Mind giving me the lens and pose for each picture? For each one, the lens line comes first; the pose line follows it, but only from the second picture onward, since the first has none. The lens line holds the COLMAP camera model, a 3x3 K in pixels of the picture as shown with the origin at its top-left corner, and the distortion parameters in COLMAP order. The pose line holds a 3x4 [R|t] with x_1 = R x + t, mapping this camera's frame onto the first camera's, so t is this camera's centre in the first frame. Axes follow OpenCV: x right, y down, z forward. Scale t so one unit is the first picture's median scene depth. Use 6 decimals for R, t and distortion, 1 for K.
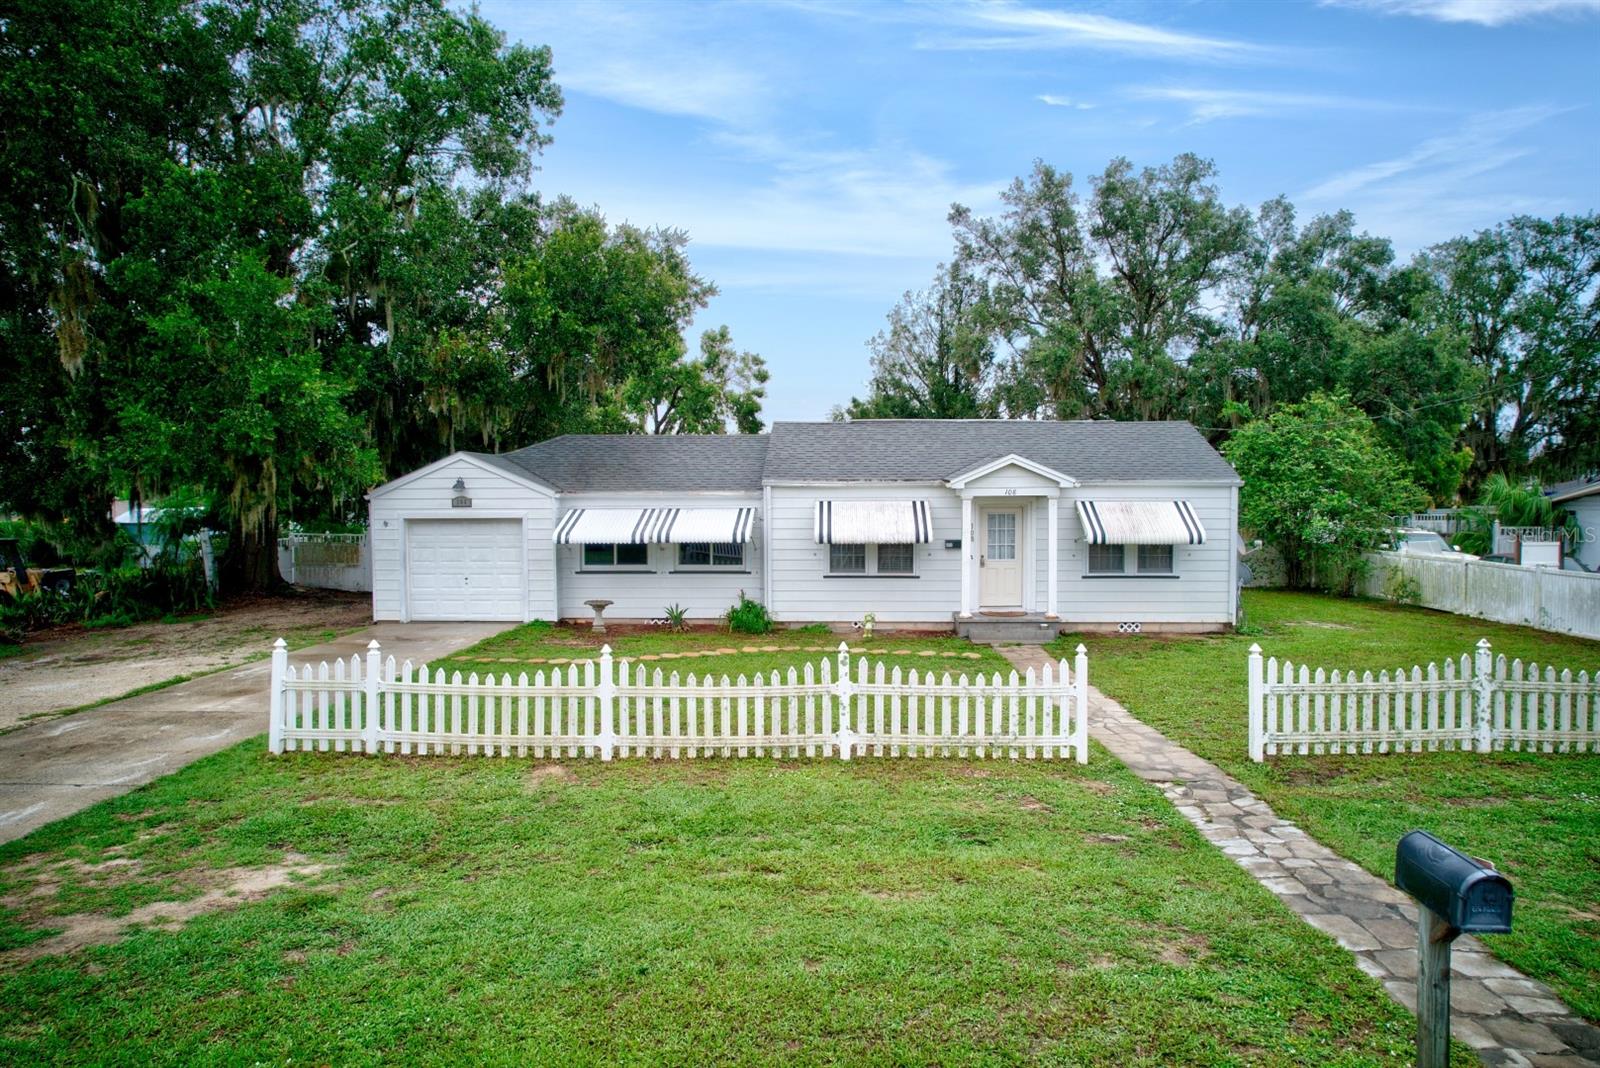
lens RADIAL K [[1027.8, 0, 808.8], [0, 1027.8, 538.4], [0, 0, 1]] dist [-0.083195, 0.073529]
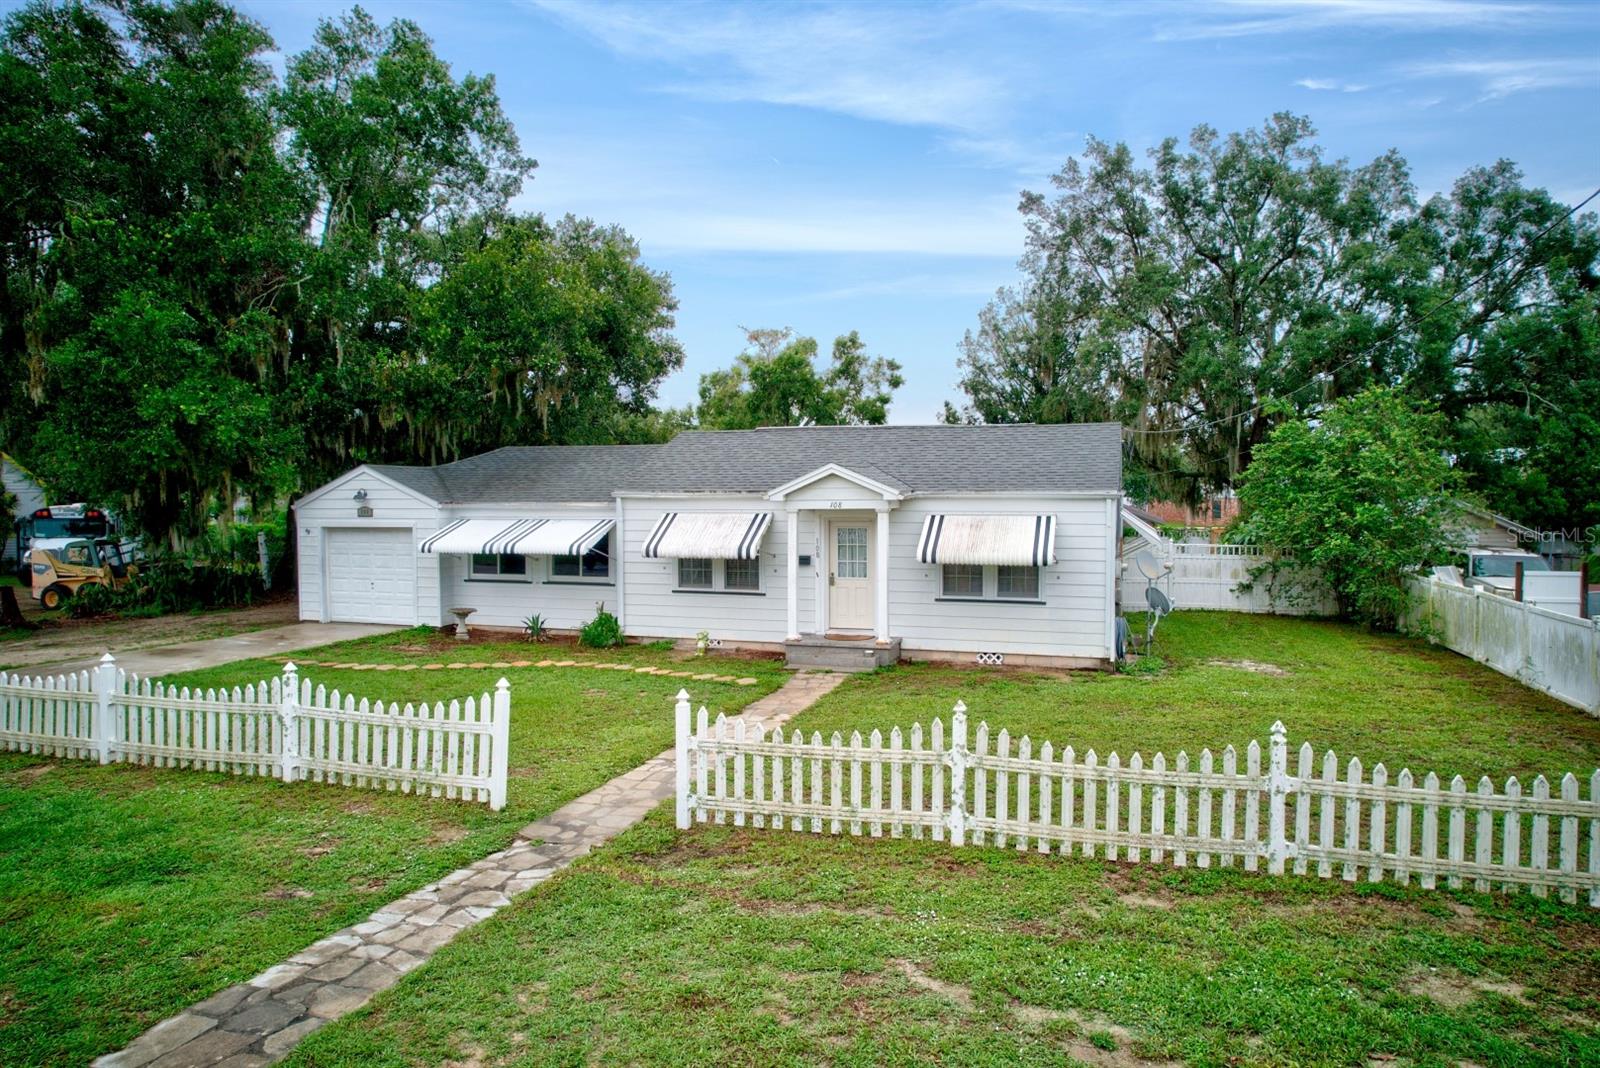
lens RADIAL K [[1027.8, 0, 808.8], [0, 1027.8, 538.4], [0, 0, 1]] dist [-0.083195, 0.073529]
pose [[0.961481, 0.012680, -0.274577, 0.403518], [-0.014115, 0.999895, -0.003253, -0.011265], [0.274507, 0.007003, 0.961560, 0.105293]]
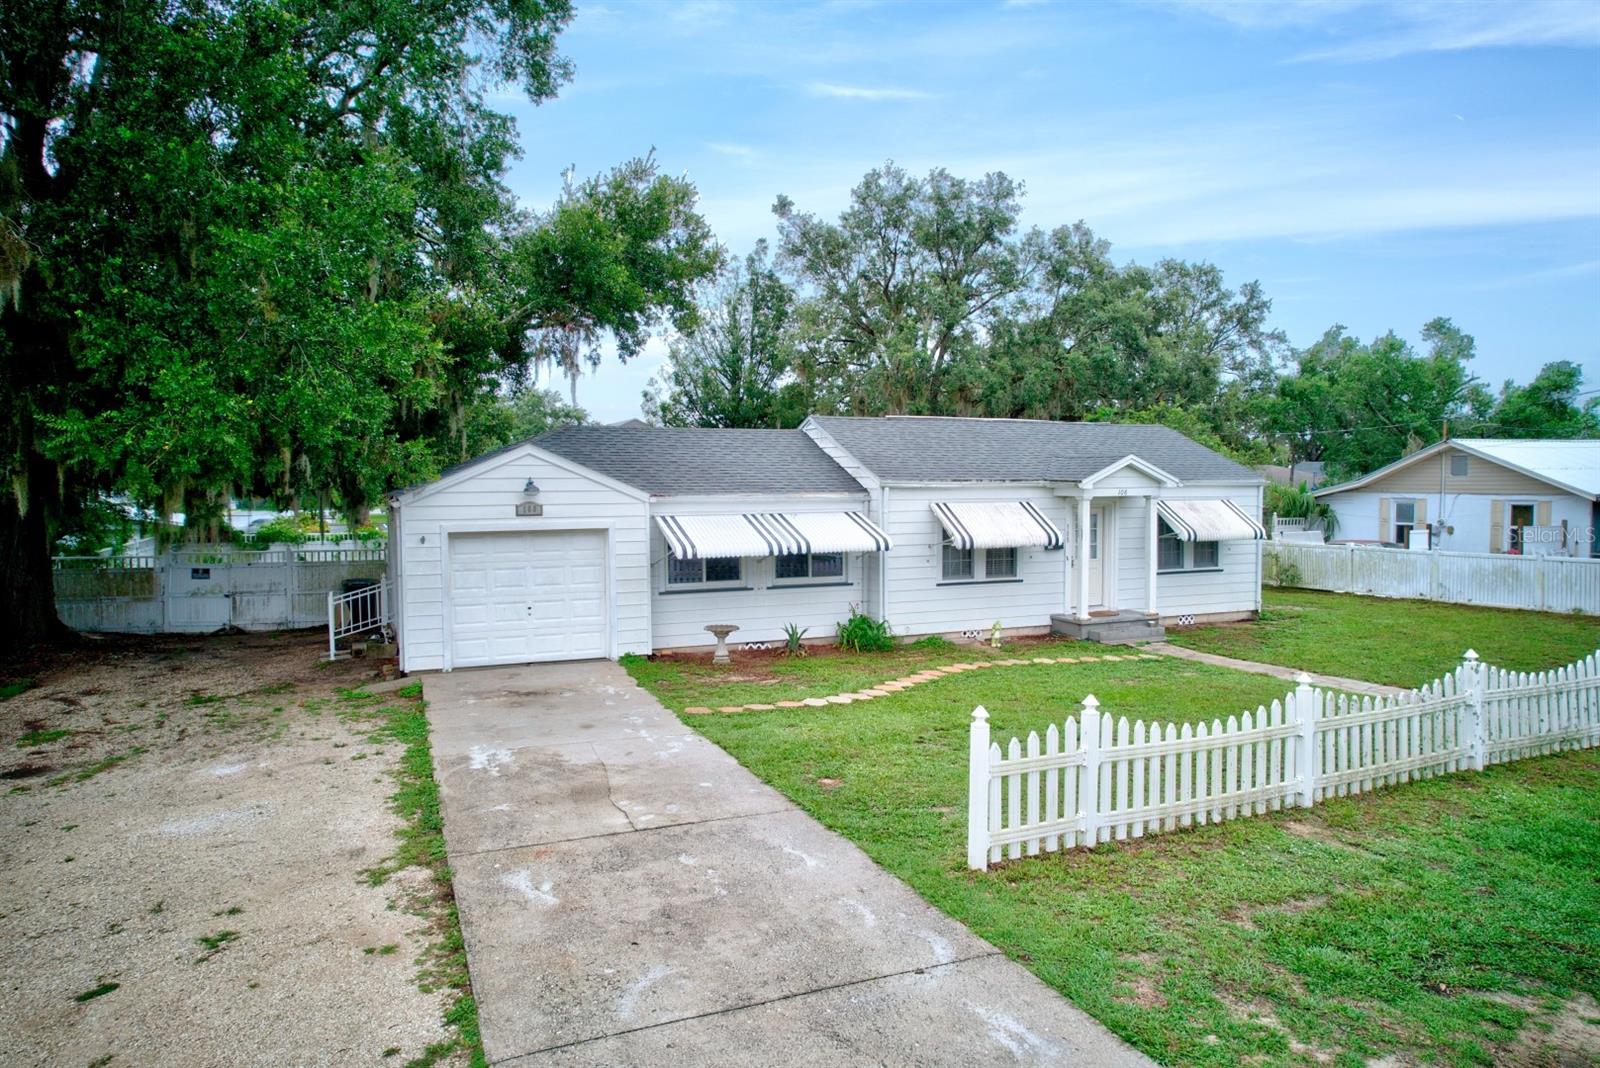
lens RADIAL K [[1027.8, 0, 808.8], [0, 1027.8, 538.4], [0, 0, 1]] dist [-0.083195, 0.073529]
pose [[0.904635, -0.025463, 0.425426, -0.483218], [0.025415, 0.999660, 0.005789, -0.012907], [-0.425429, 0.005575, 0.904974, 0.211178]]
